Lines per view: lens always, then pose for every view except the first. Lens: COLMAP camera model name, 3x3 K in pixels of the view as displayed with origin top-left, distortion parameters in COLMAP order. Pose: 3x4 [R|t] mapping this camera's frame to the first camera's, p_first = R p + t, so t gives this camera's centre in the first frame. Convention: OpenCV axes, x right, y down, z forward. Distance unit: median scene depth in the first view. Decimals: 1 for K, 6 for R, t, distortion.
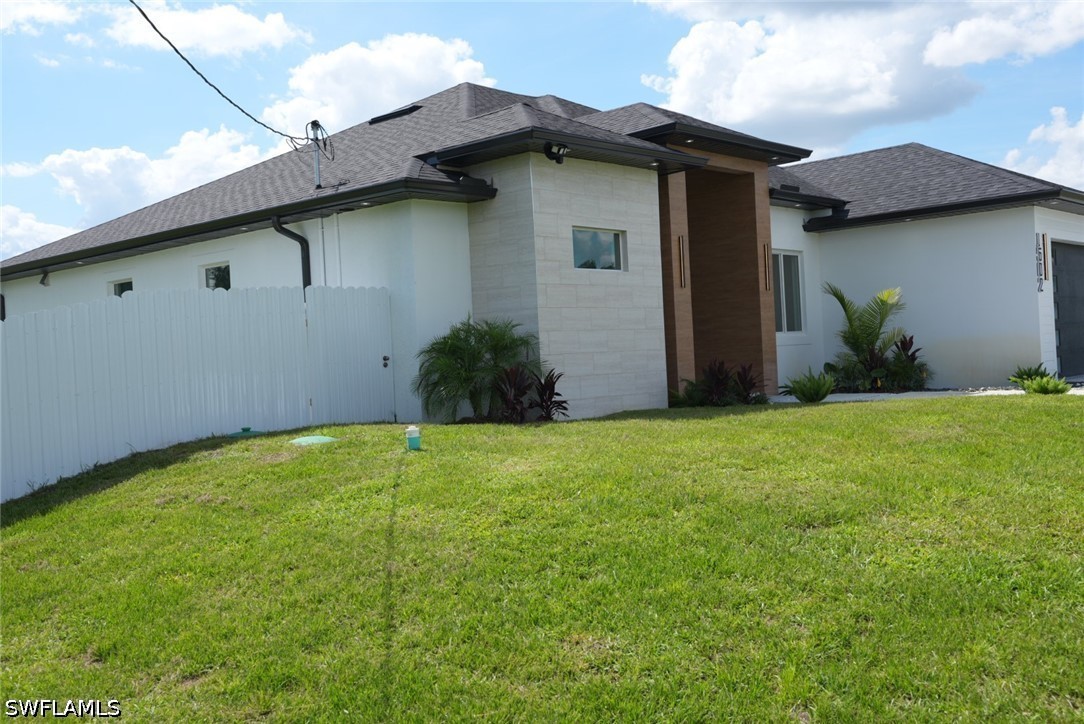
lens RADIAL K [[1033.0, 0, 542.1], [0, 1033.0, 361.0], [0, 0, 1]] dist [0.044001, 0.000000]
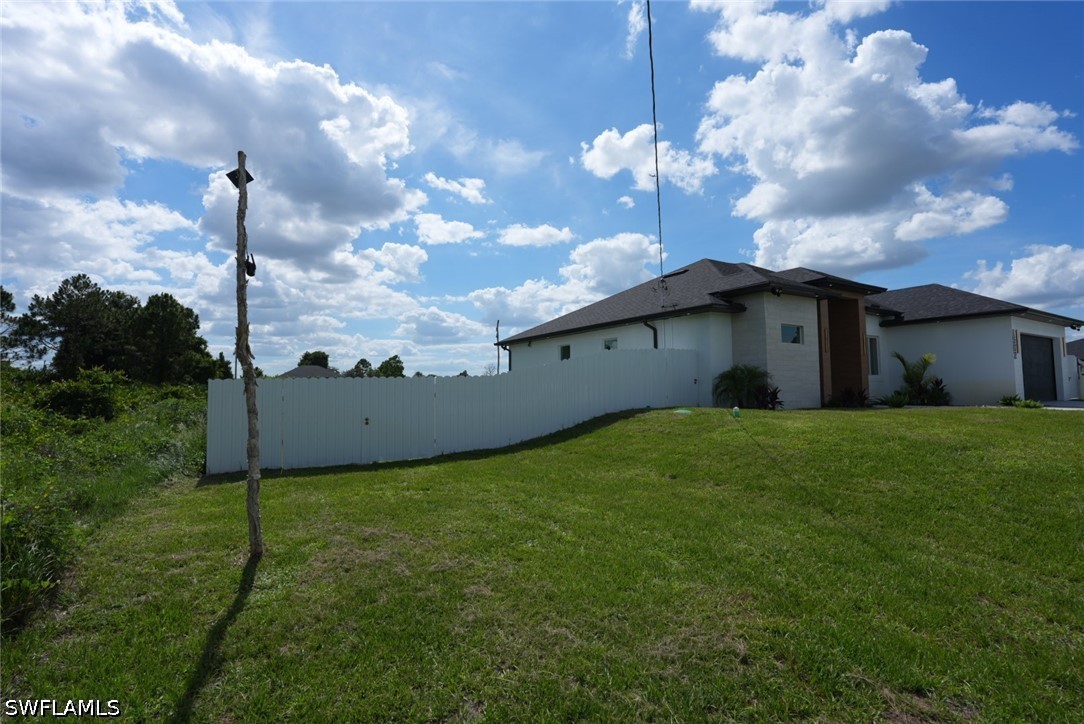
lens RADIAL K [[500.4, 0, 537.5], [0, 500.4, 352.4], [0, 0, 1]] dist [-0.067005, 0.025216]
pose [[0.958193, 0.018927, -0.285498, -0.137017], [-0.038799, 0.997188, -0.064109, 0.016596], [0.283481, 0.072506, 0.956233, -0.135356]]
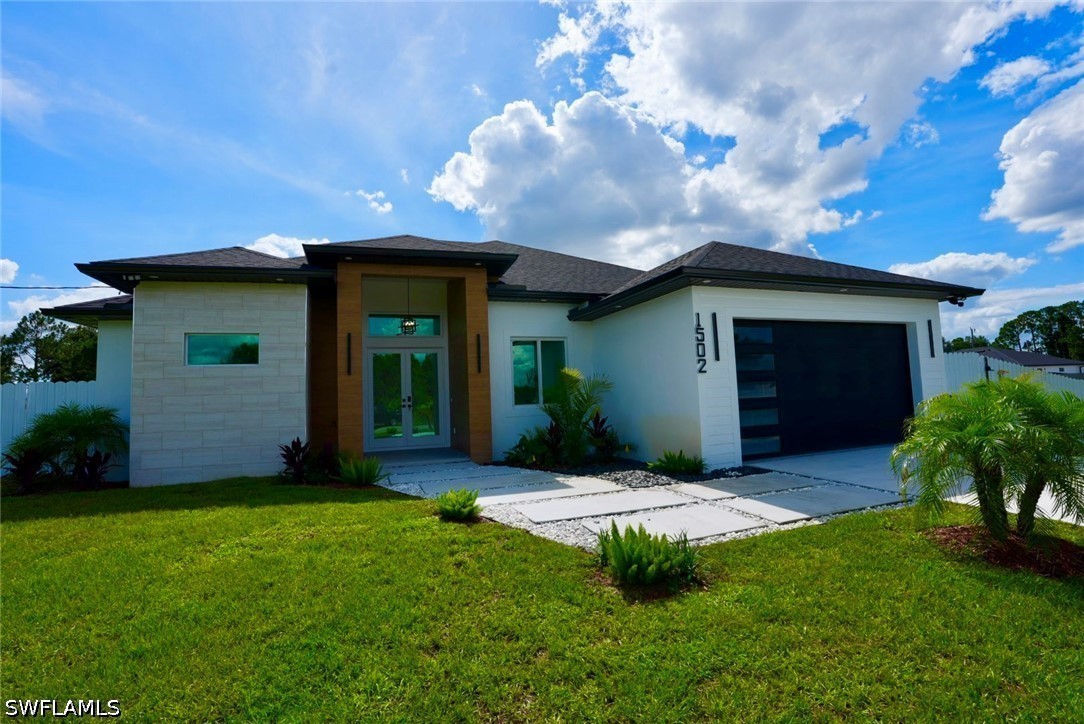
lens RADIAL K [[500.4, 0, 545.5], [0, 500.4, 366.3], [0, 0, 1]] dist [-0.067005, 0.025216]
pose [[0.884832, -0.013840, -0.465705, 0.572412], [-0.008513, 0.998912, -0.045860, -0.051300], [0.465833, 0.044543, 0.883751, 0.535863]]
